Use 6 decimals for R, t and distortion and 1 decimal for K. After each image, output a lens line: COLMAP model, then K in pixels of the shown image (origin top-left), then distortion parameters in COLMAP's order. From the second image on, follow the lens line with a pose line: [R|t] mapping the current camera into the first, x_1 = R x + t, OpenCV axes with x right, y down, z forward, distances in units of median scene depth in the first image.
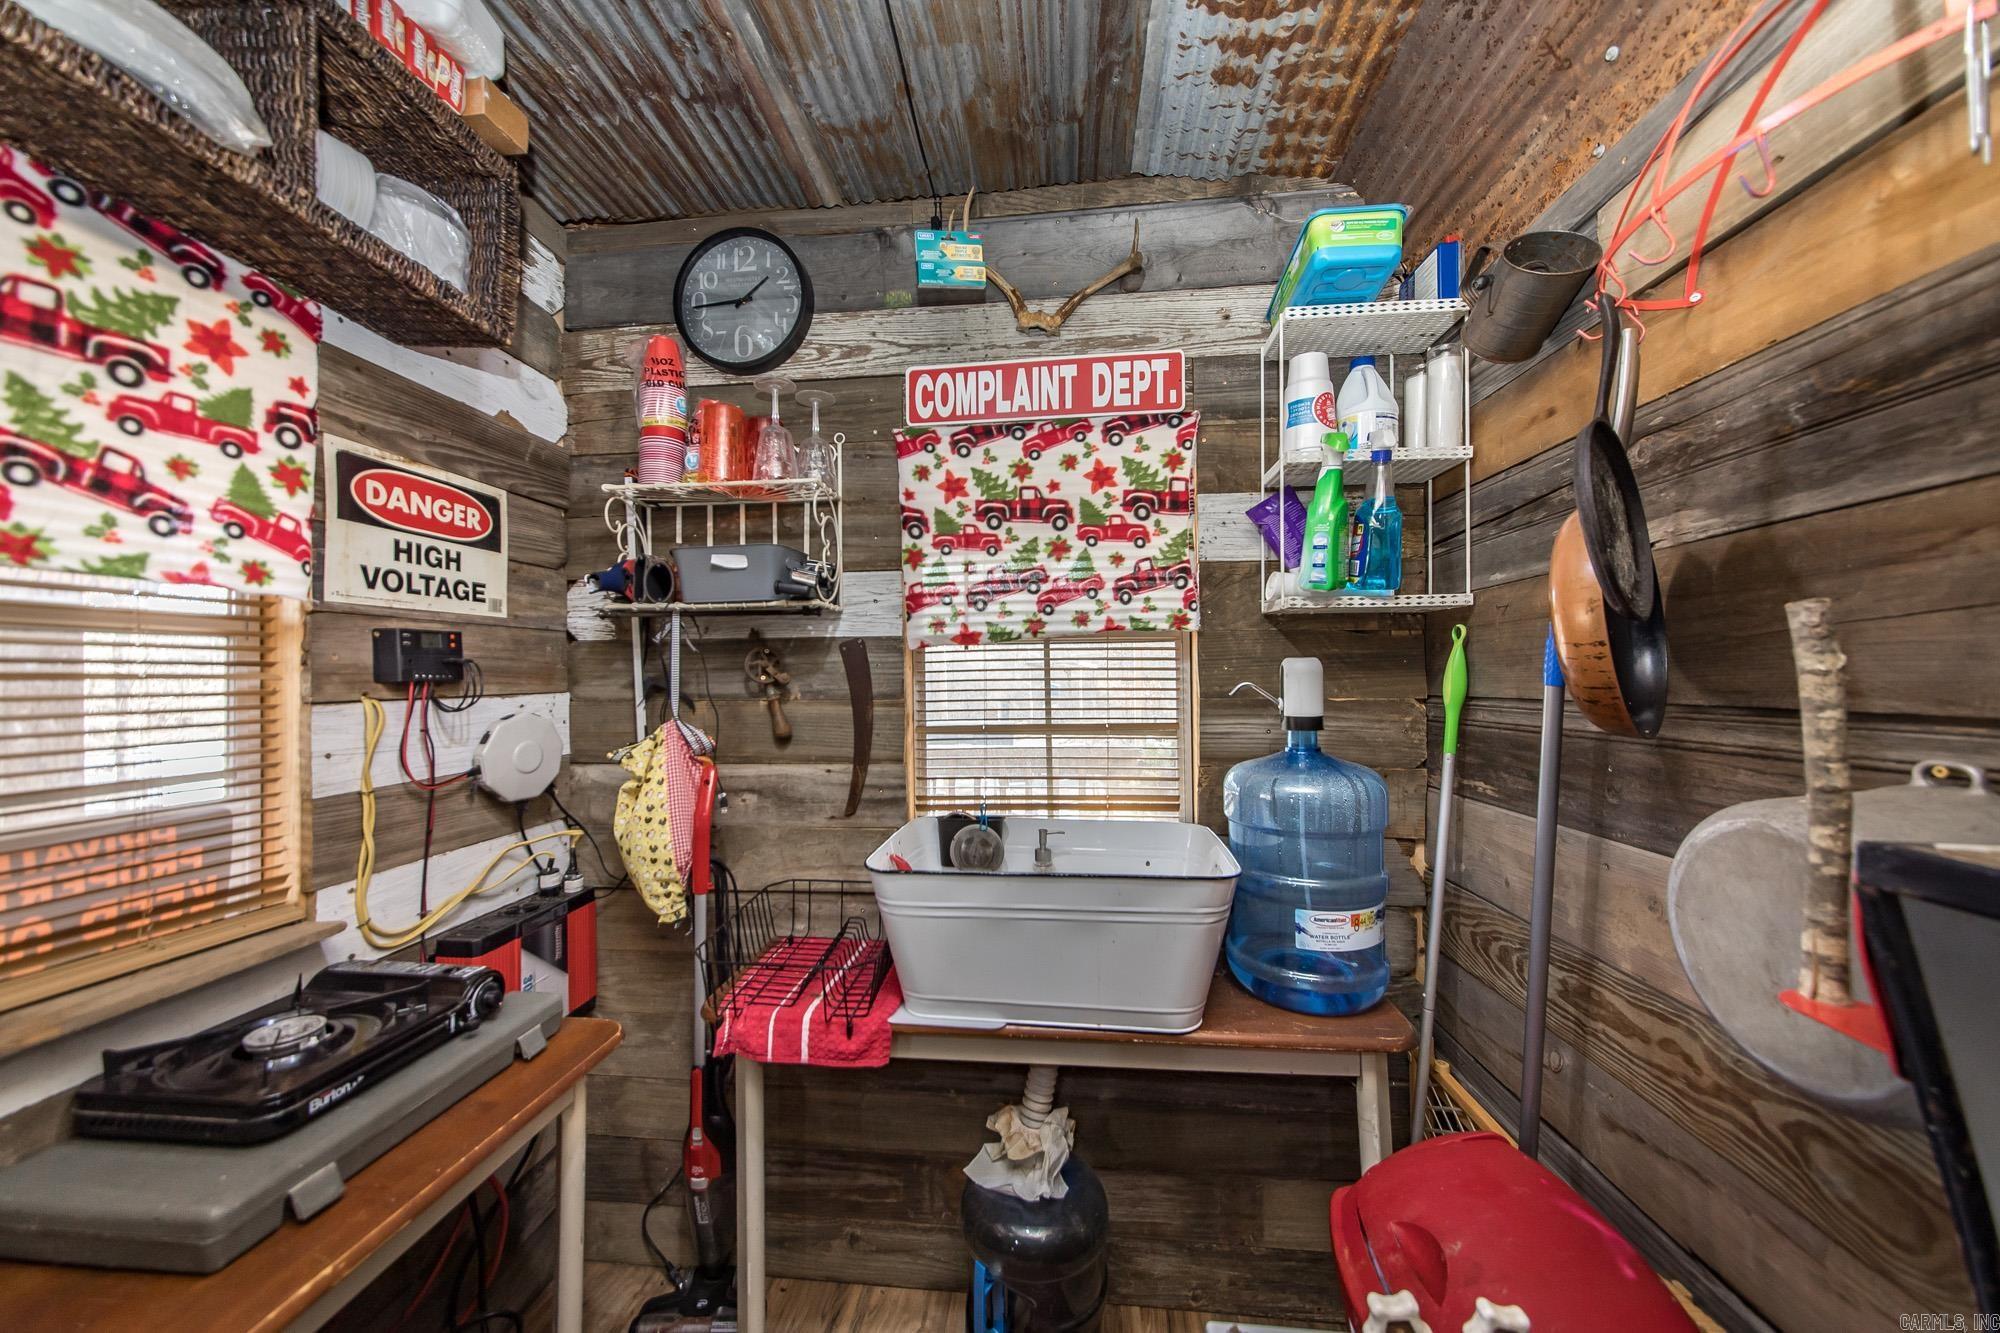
lens RADIAL K [[701.3, 0, 1000.0], [0, 701.3, 666.5], [0, 0, 1]] dist [0.000984, -0.000018]
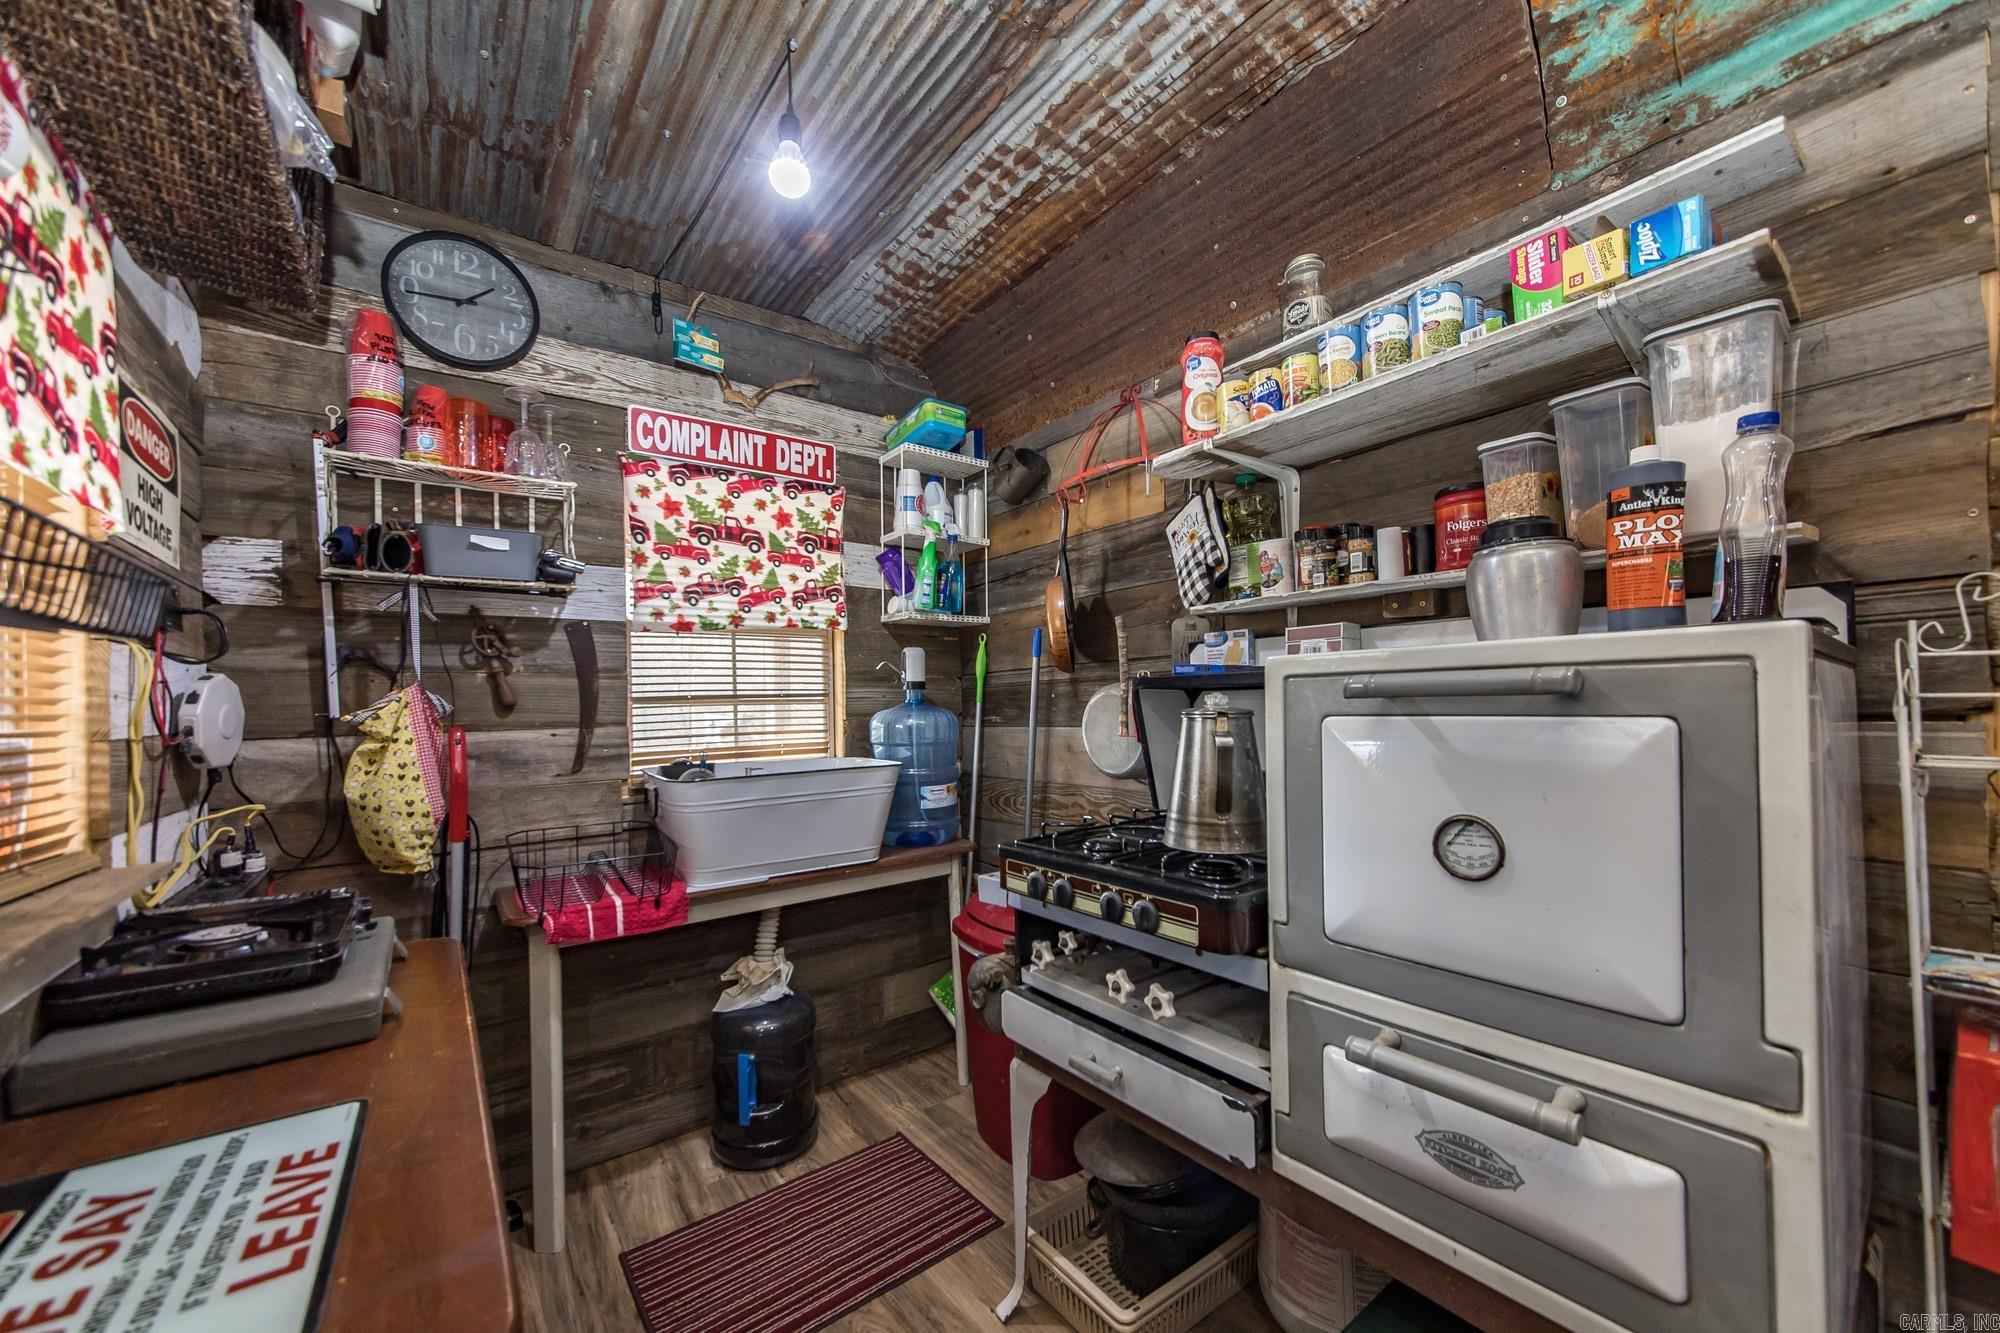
lens RADIAL K [[720.0, 0, 1000.2], [0, 720.0, 698.3], [0, 0, 1]] dist [-0.024903, 0.000119]
pose [[0.729460, -0.001507, 0.684022, -0.532513], [0.007099, 0.999960, -0.005368, 0.105266], [-0.683987, 0.008772, 0.729441, -0.365010]]
